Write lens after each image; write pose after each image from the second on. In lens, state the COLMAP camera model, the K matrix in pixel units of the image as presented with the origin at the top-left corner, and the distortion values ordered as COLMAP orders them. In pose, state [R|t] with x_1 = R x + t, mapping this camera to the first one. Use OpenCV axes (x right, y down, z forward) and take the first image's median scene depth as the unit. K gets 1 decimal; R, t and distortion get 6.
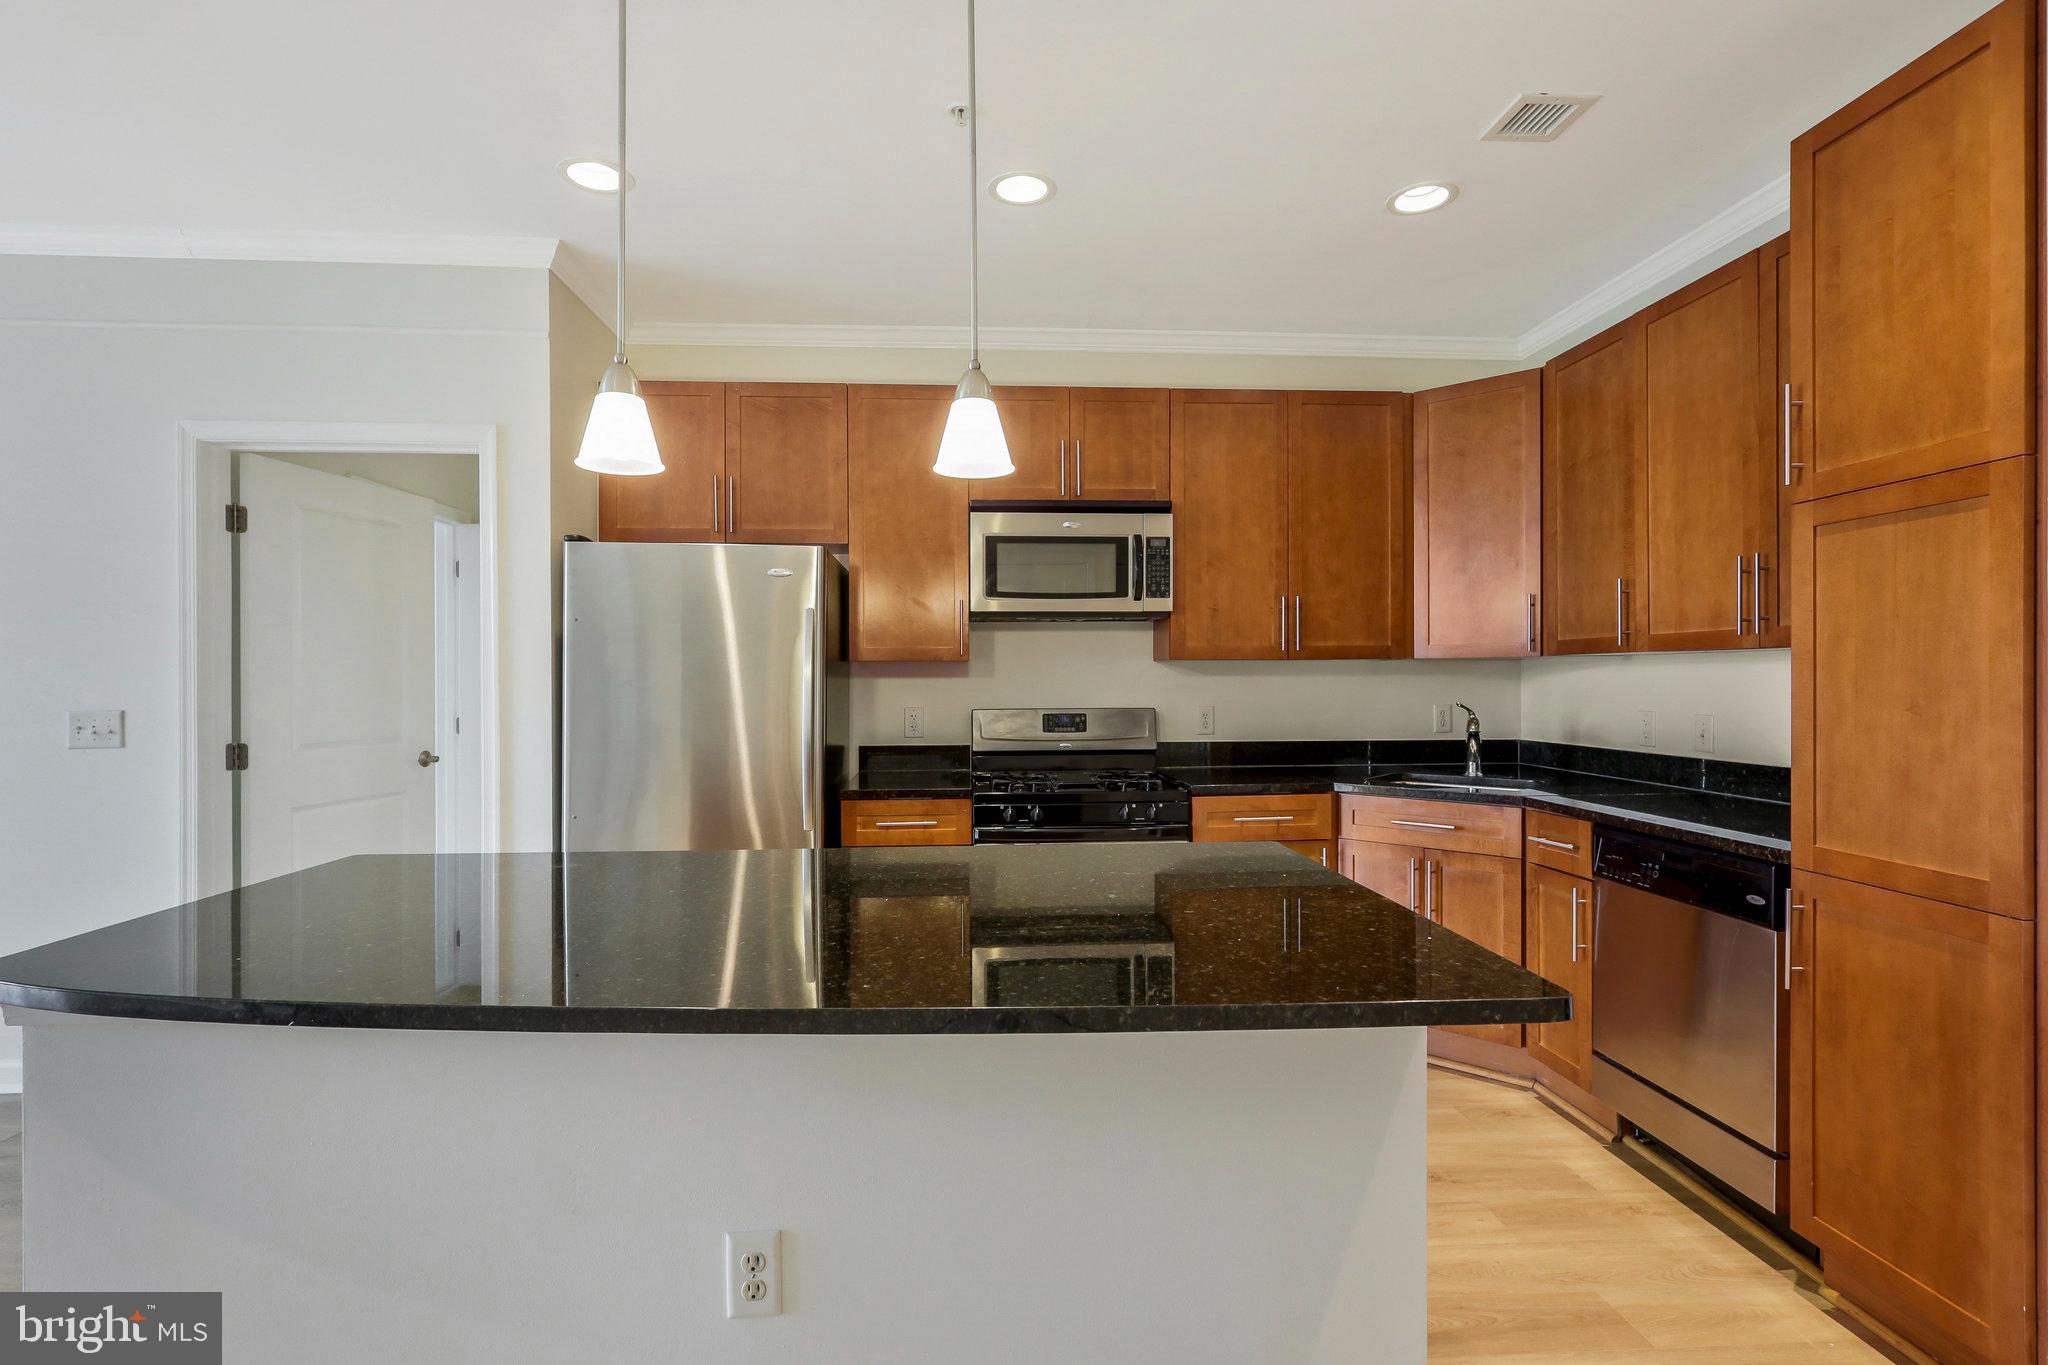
lens RADIAL K [[971.7, 0, 1013.2], [0, 971.7, 681.7], [0, 0, 1]] dist [0.001384, 0.002080]
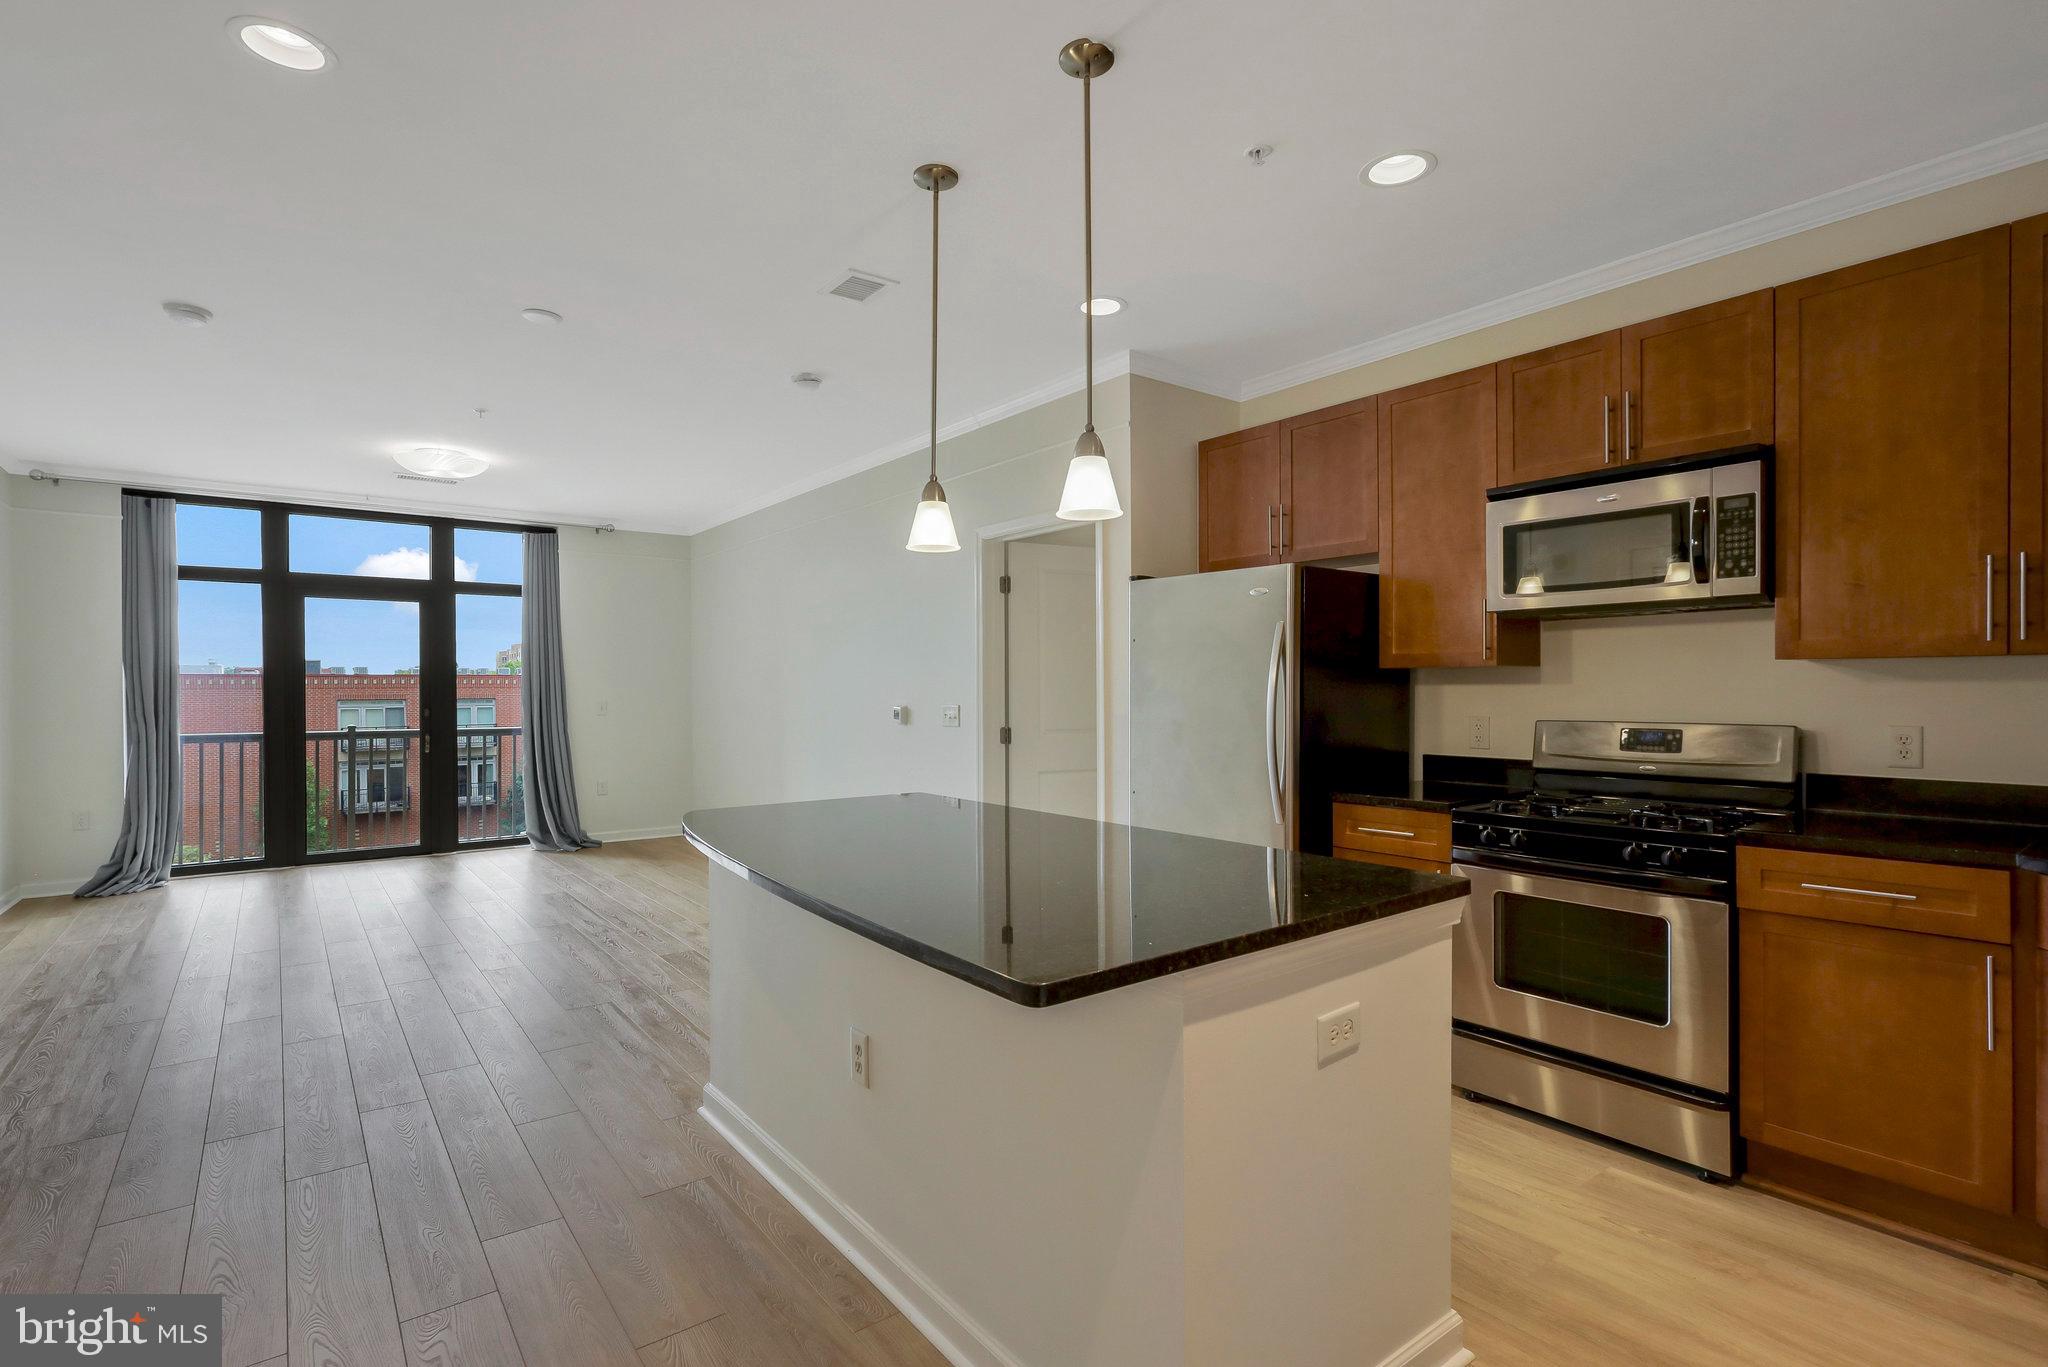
lens RADIAL K [[971.7, 0, 1006.3], [0, 971.7, 690.4], [0, 0, 1]] dist [0.001384, 0.002080]
pose [[0.552169, 0.003281, -0.833726, 0.478956], [0.000740, 0.999990, 0.004426, -0.003132], [0.833732, -0.003061, 0.552161, 0.123148]]
